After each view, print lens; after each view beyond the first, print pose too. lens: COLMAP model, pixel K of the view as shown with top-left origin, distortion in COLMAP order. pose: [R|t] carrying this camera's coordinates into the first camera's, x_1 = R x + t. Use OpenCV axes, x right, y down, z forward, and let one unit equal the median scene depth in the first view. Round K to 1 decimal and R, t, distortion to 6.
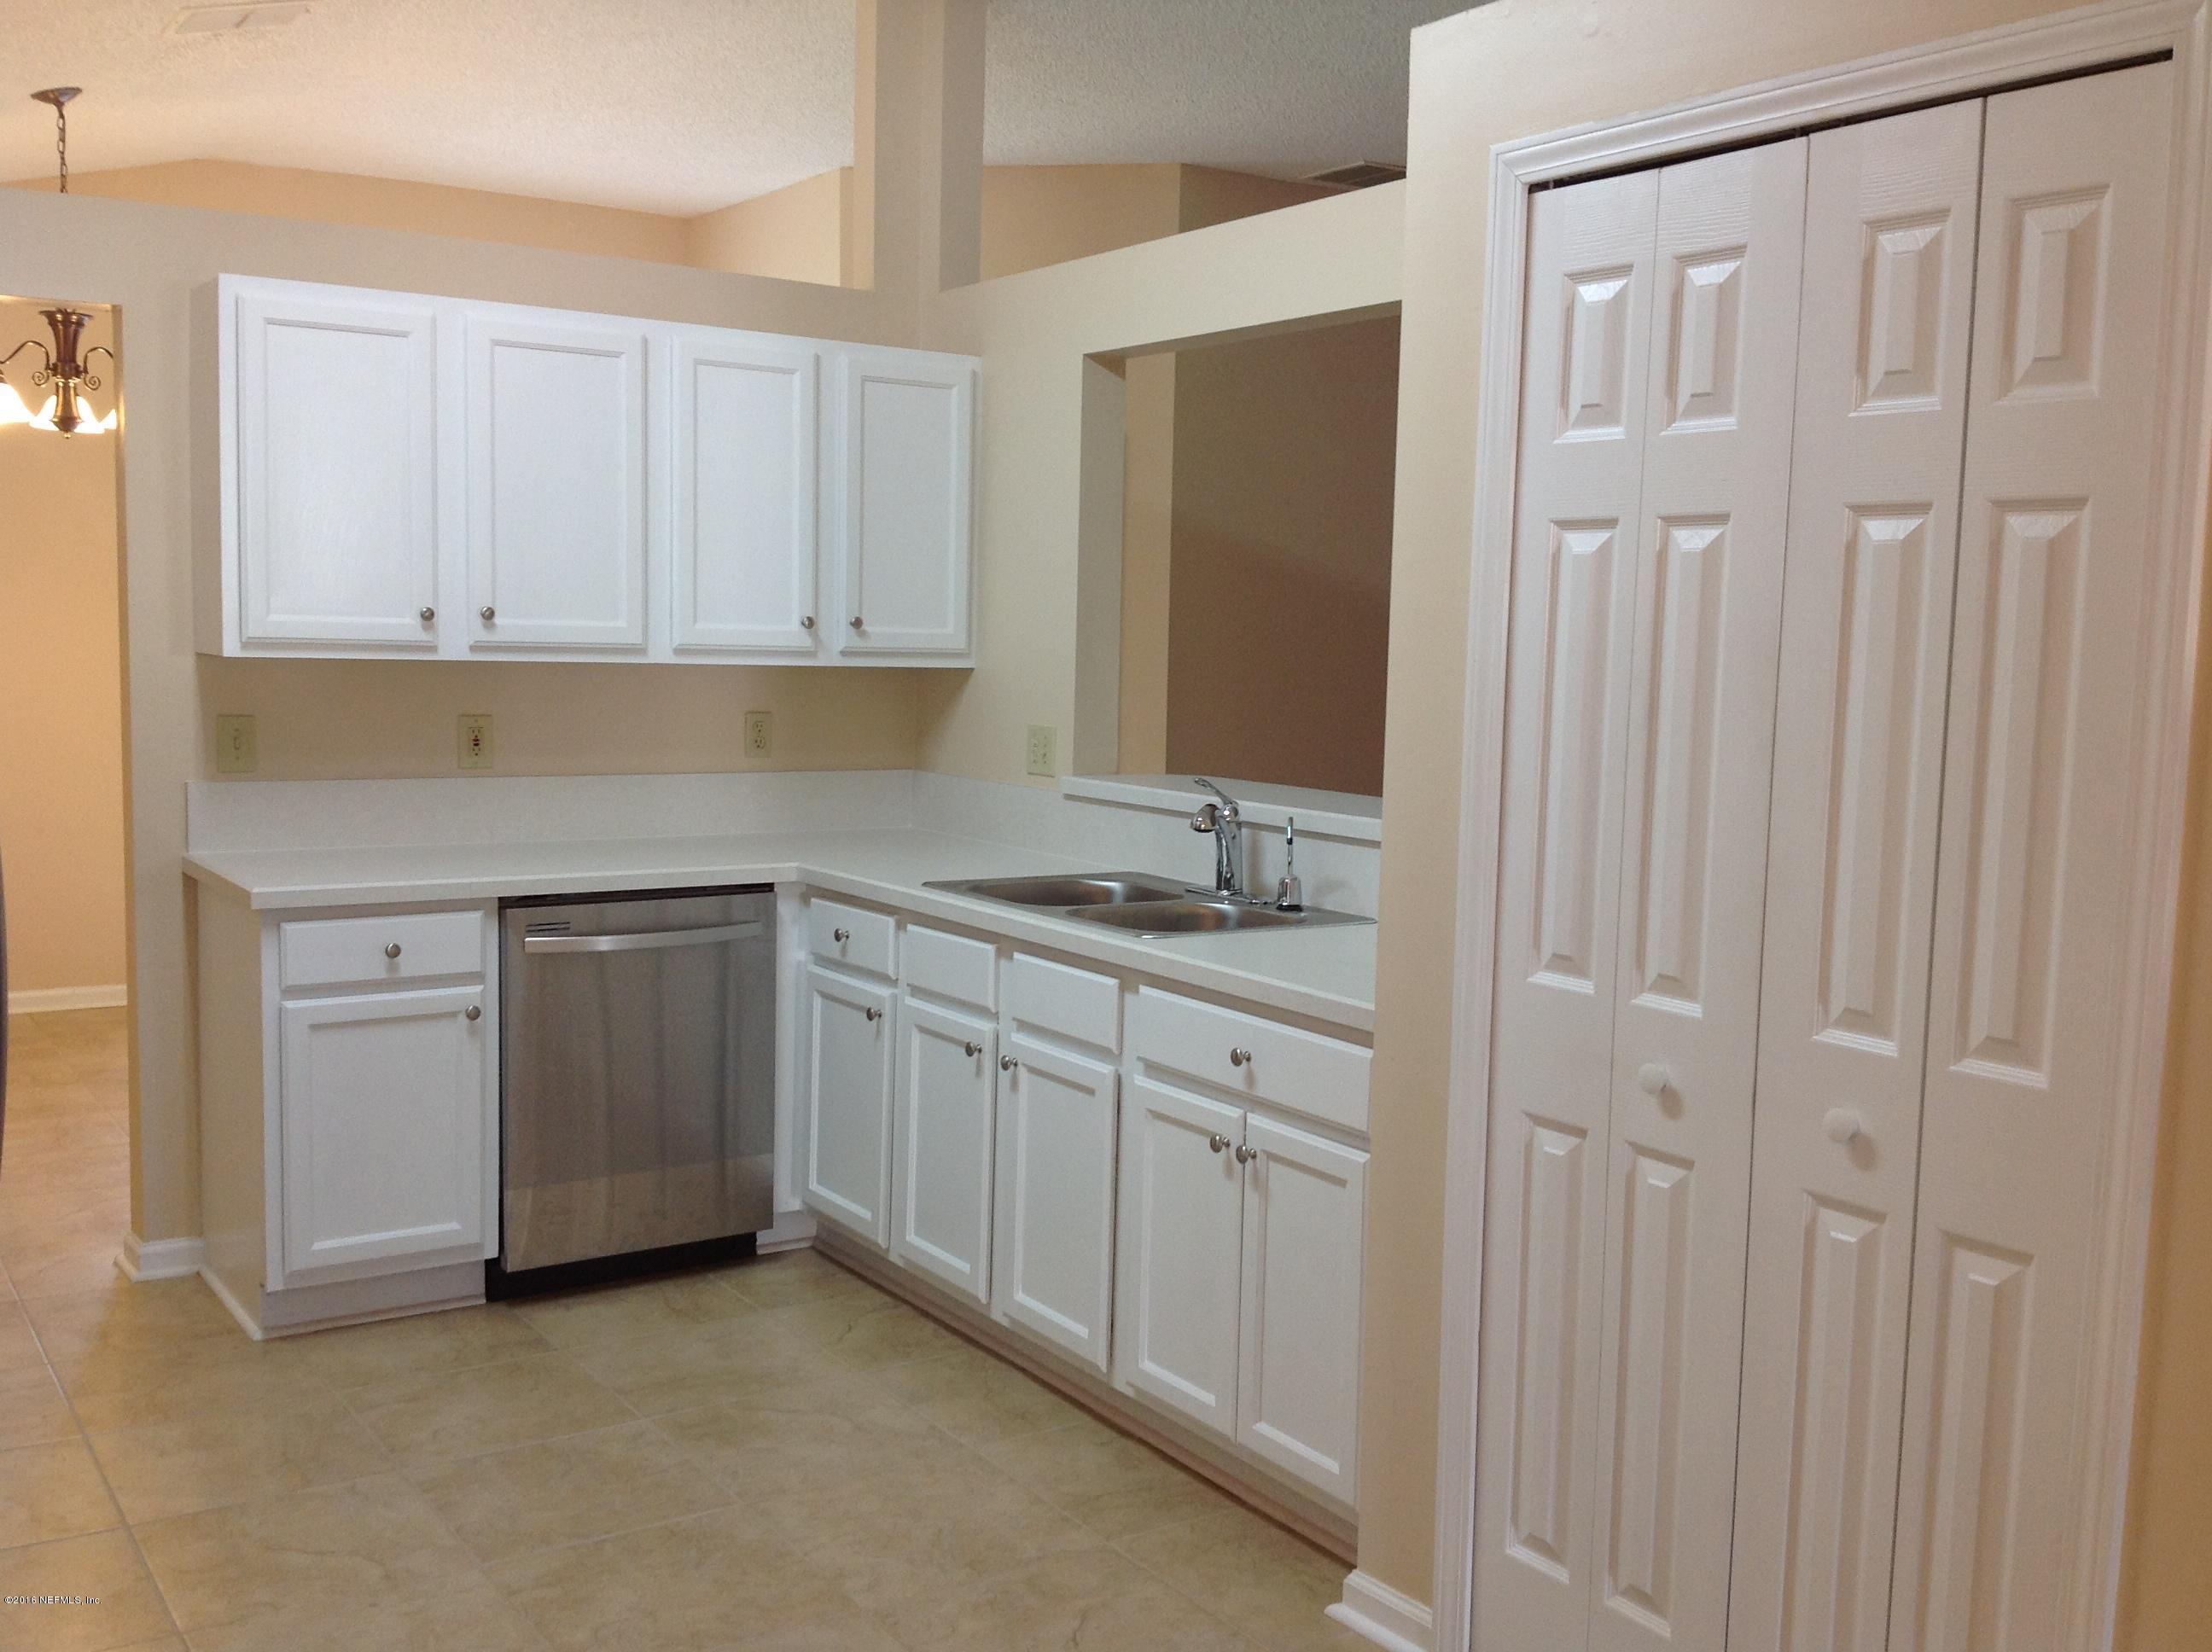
lens RADIAL K [[2173.0, 0, 1106.0], [0, 2173.0, 826.0], [0, 0, 1]] dist [0.202091, -0.494106]
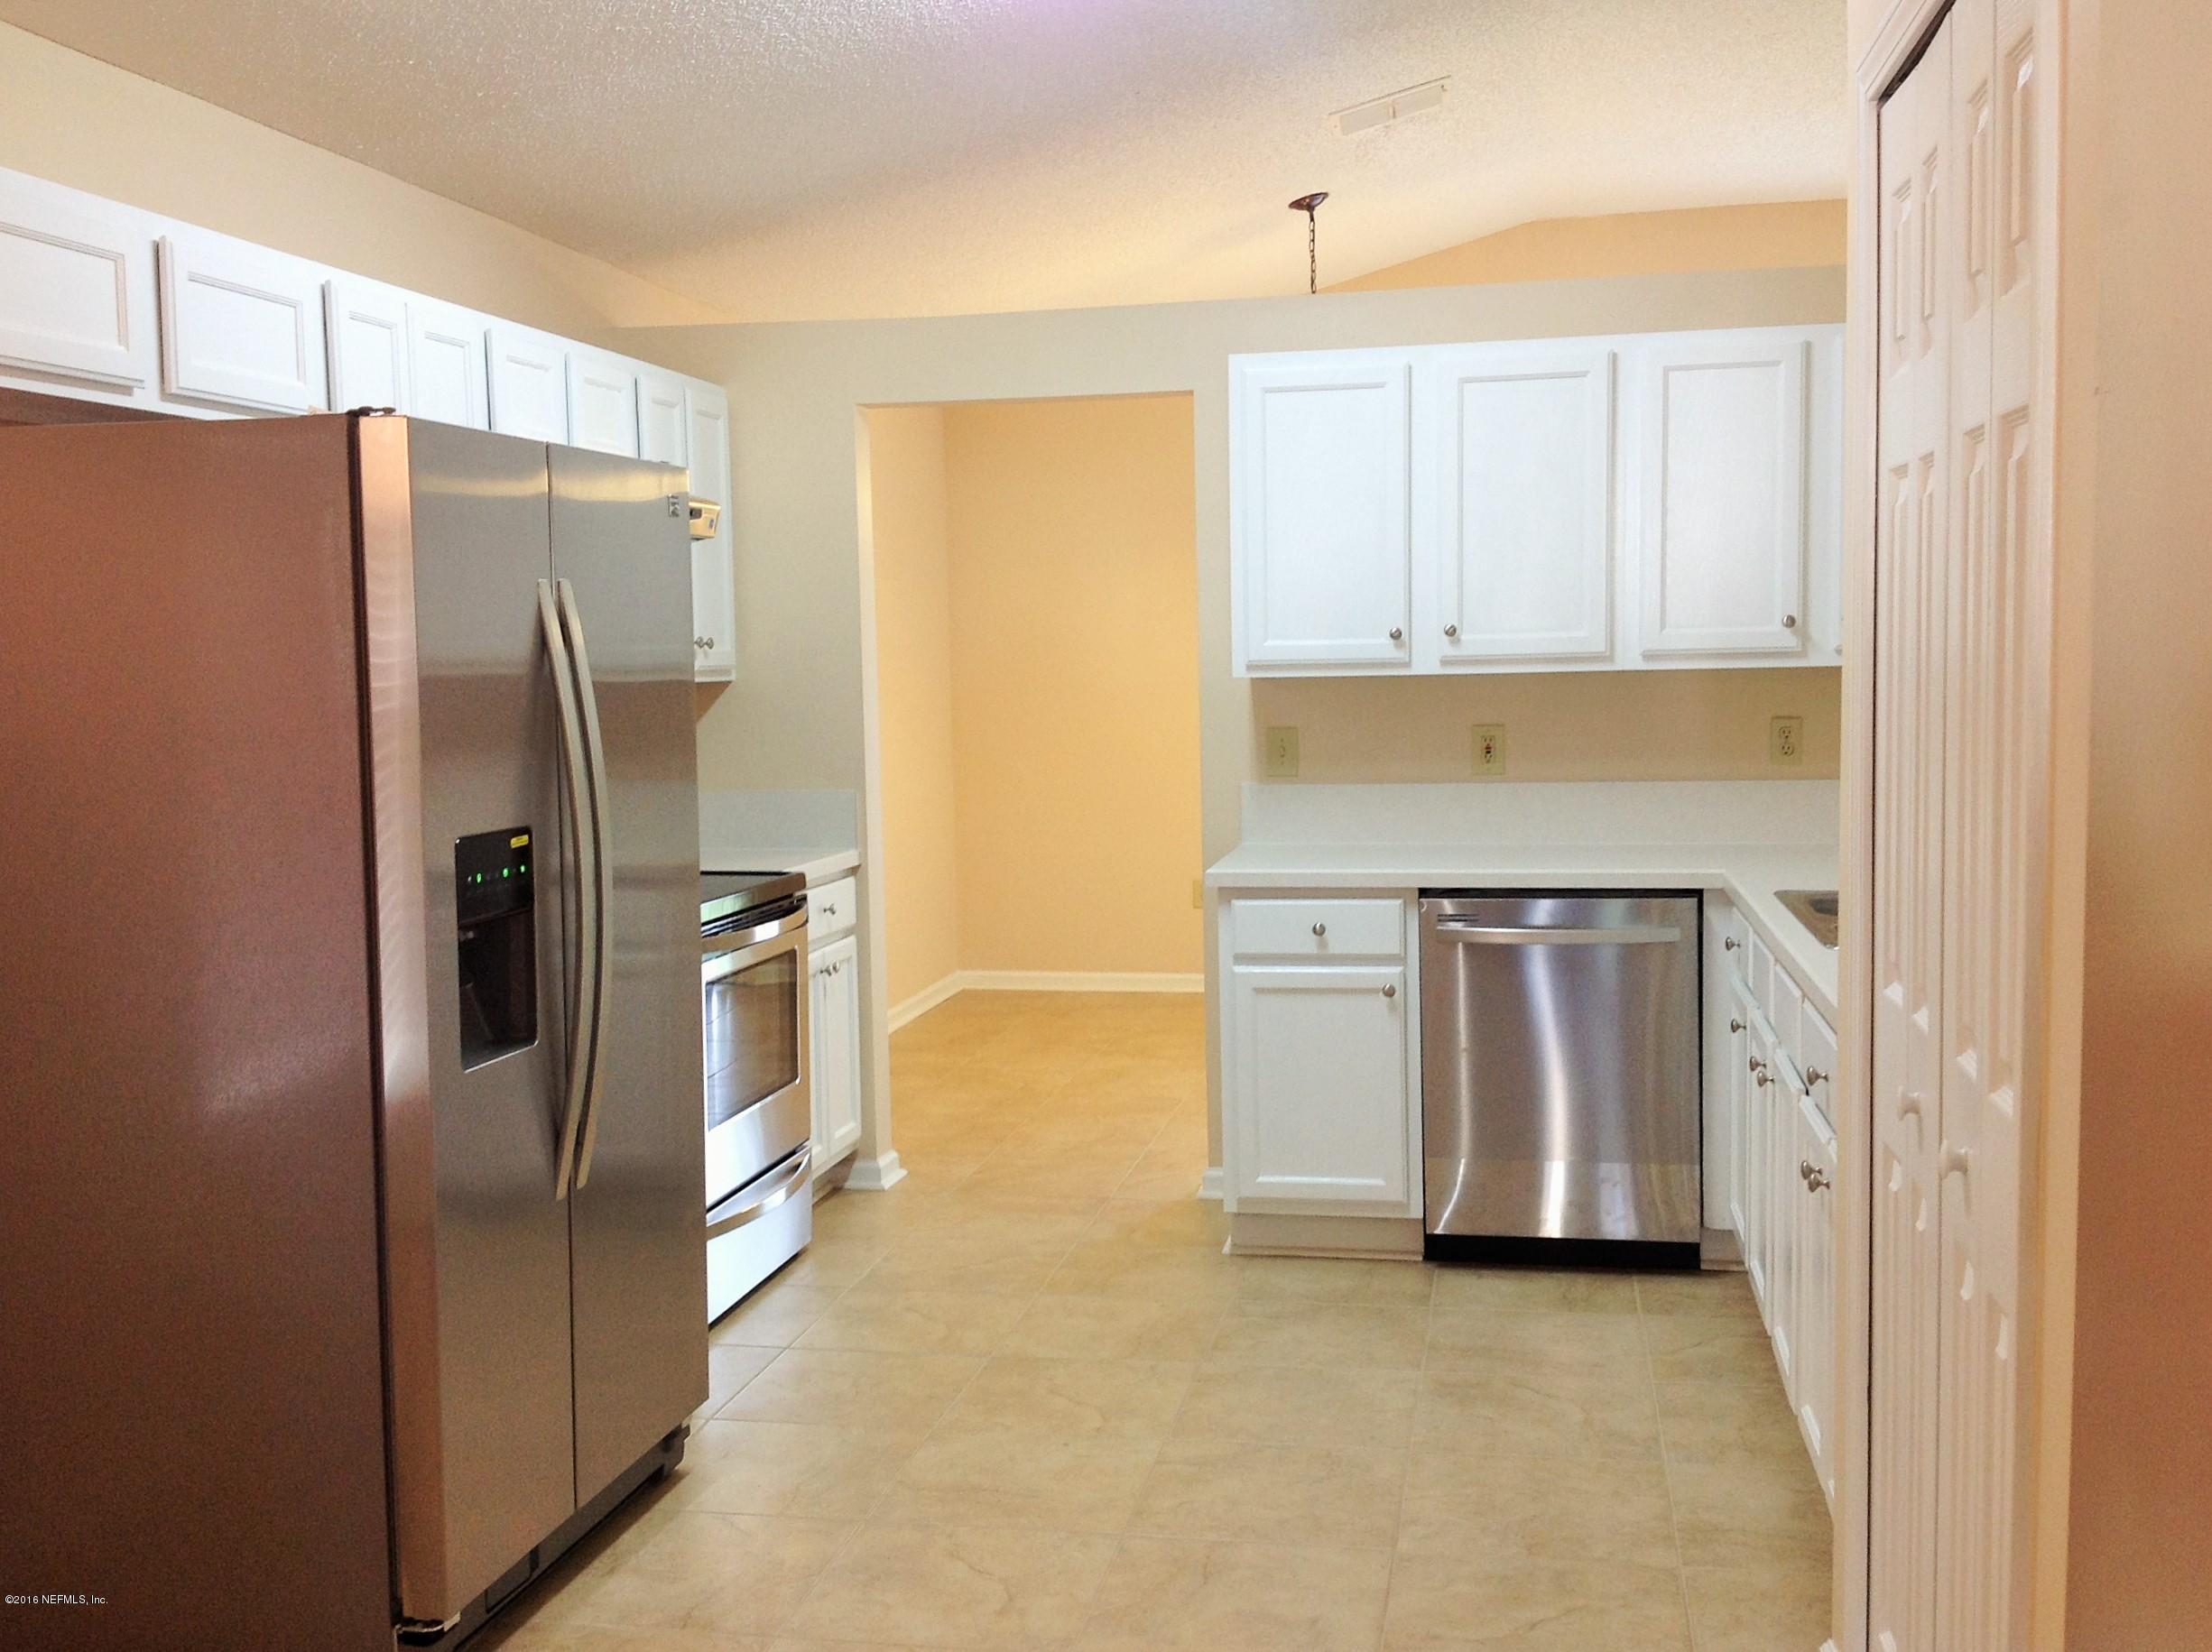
lens RADIAL K [[2316.3, 0, 1106.0], [0, 2316.3, 826.0], [0, 0, 1]] dist [0.244035, -0.599145]
pose [[0.701087, 0.015448, -0.712909, 0.433101], [-0.029381, 0.999542, -0.007235, 0.014129], [0.712471, 0.026018, 0.701219, 0.072323]]
